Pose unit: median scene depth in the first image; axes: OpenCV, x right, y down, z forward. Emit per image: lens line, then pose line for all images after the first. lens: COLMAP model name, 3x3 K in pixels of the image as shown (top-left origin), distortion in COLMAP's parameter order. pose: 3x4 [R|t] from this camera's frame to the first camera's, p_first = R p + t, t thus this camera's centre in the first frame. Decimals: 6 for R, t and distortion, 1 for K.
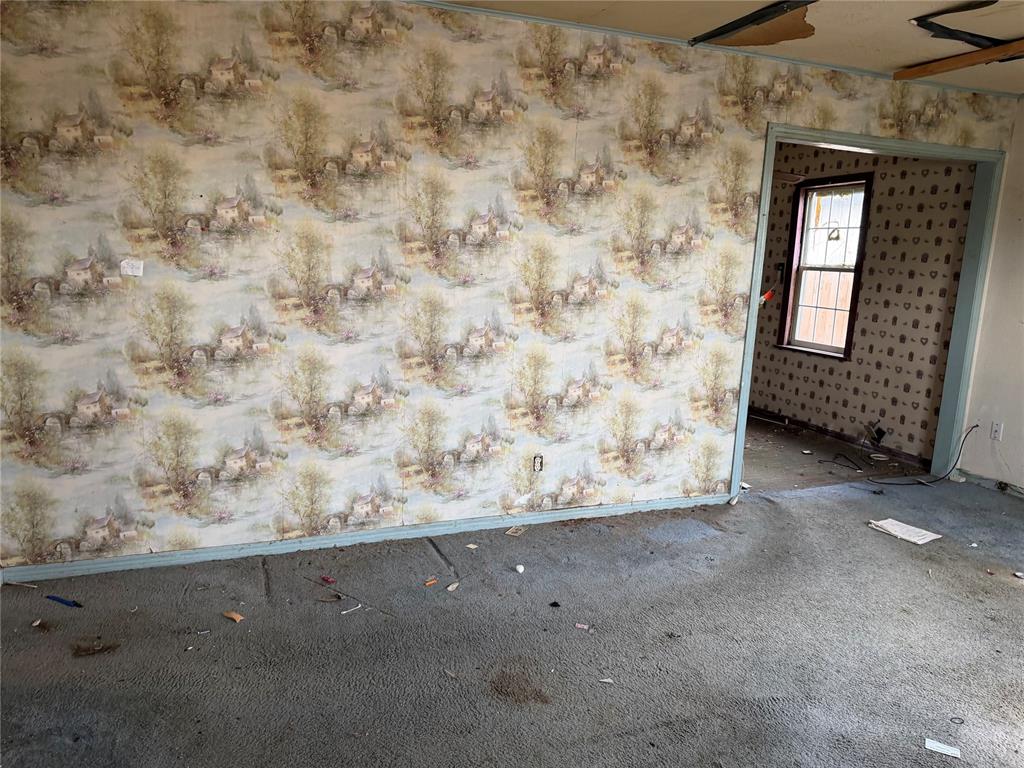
lens RADIAL K [[722.9, 0, 522.8], [0, 722.9, 383.7], [0, 0, 1]] dist [0.077654, -0.079618]
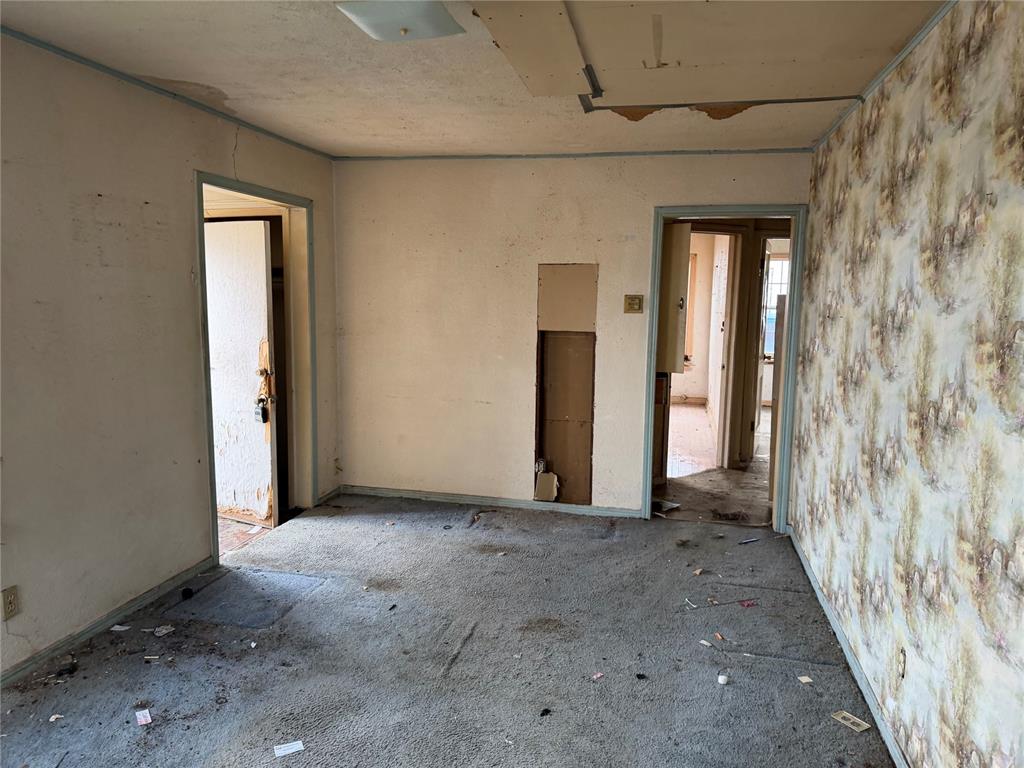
lens RADIAL K [[722.9, 0, 522.8], [0, 722.9, 381.4], [0, 0, 1]] dist [0.077654, -0.079618]
pose [[-0.556588, 0.044789, -0.829580, 0.779807], [-0.204329, 0.960494, 0.188947, -0.195274], [0.805270, 0.274673, -0.525448, 1.056960]]
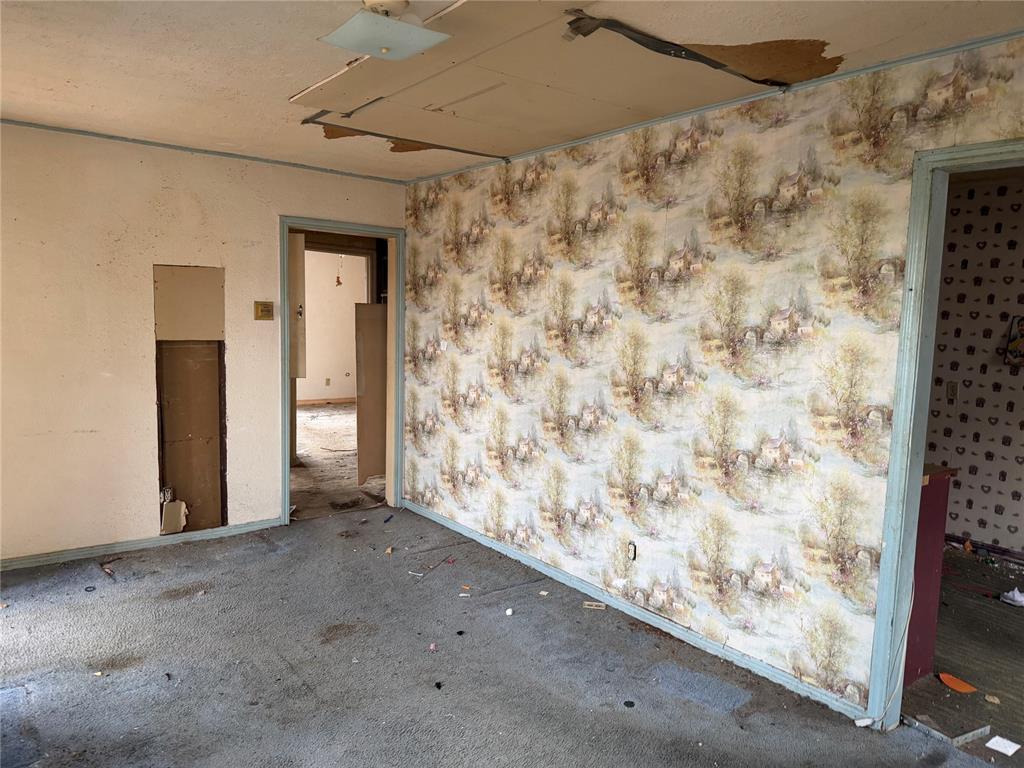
lens RADIAL K [[722.9, 0, 514.3], [0, 722.9, 386.6], [0, 0, 1]] dist [0.077654, -0.079618]
pose [[0.274325, 0.064294, -0.959485, 0.958576], [-0.200880, 0.979581, 0.008208, -0.089185], [0.940422, 0.190490, 0.281639, 0.557256]]
